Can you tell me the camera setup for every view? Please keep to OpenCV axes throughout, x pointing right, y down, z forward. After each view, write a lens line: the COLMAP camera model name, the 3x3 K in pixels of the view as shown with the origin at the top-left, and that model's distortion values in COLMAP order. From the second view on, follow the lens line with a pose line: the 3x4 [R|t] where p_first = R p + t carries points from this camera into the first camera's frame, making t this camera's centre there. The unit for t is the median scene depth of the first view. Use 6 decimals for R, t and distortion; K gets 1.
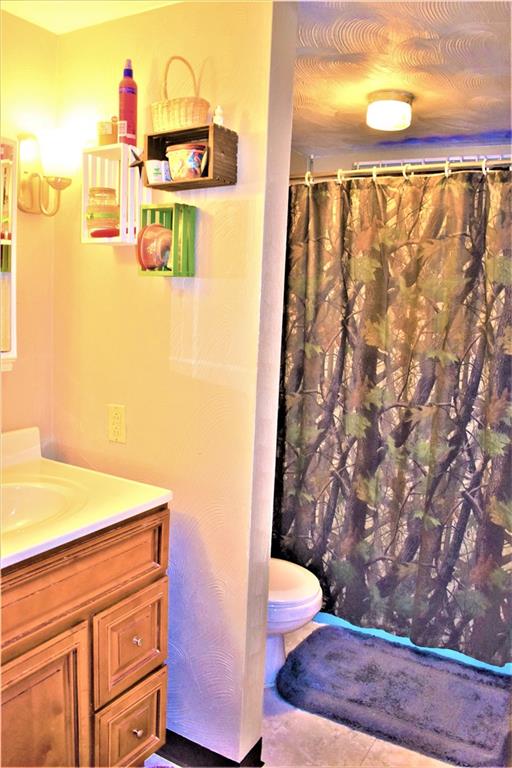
lens RADIAL K [[614.1, 0, 259.1], [0, 614.1, 382.1], [0, 0, 1]] dist [-0.089748, 0.002410]
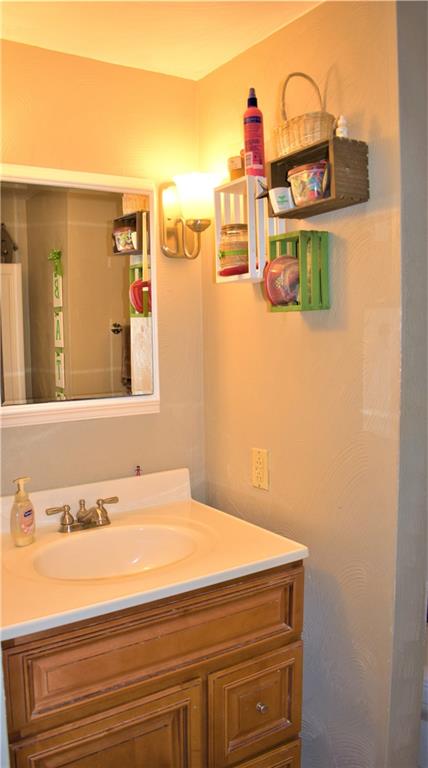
lens RADIAL K [[589.1, 0, 214.1], [0, 589.1, 388.6], [0, 0, 1]] dist [-0.091759, 0.001195]
pose [[0.885211, -0.014365, -0.464967, 0.179466], [-0.006714, 0.999024, -0.043647, -0.021948], [0.465140, 0.041759, 0.884251, 0.209775]]
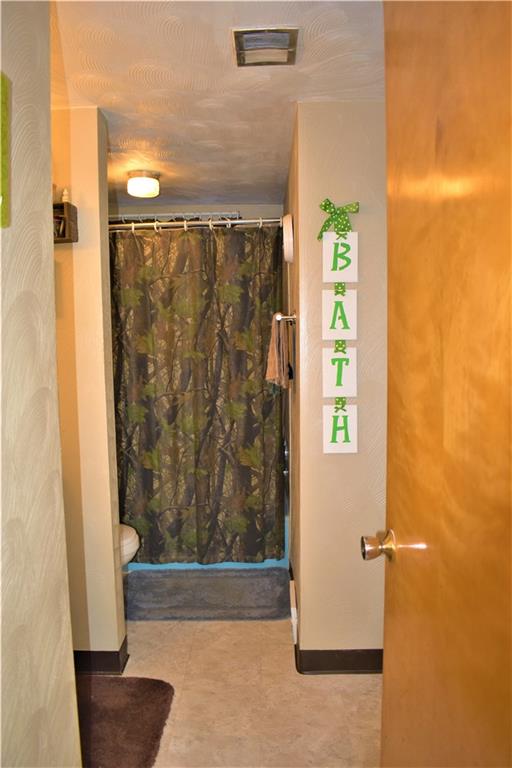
lens RADIAL K [[614.1, 0, 254.4], [0, 614.1, 383.0], [0, 0, 1]] dist [-0.089748, 0.002410]
pose [[0.868280, -0.099898, 0.485911, -0.261504], [0.120353, 0.992671, -0.010977, 0.049930], [-0.481253, 0.068012, 0.873939, -0.295288]]
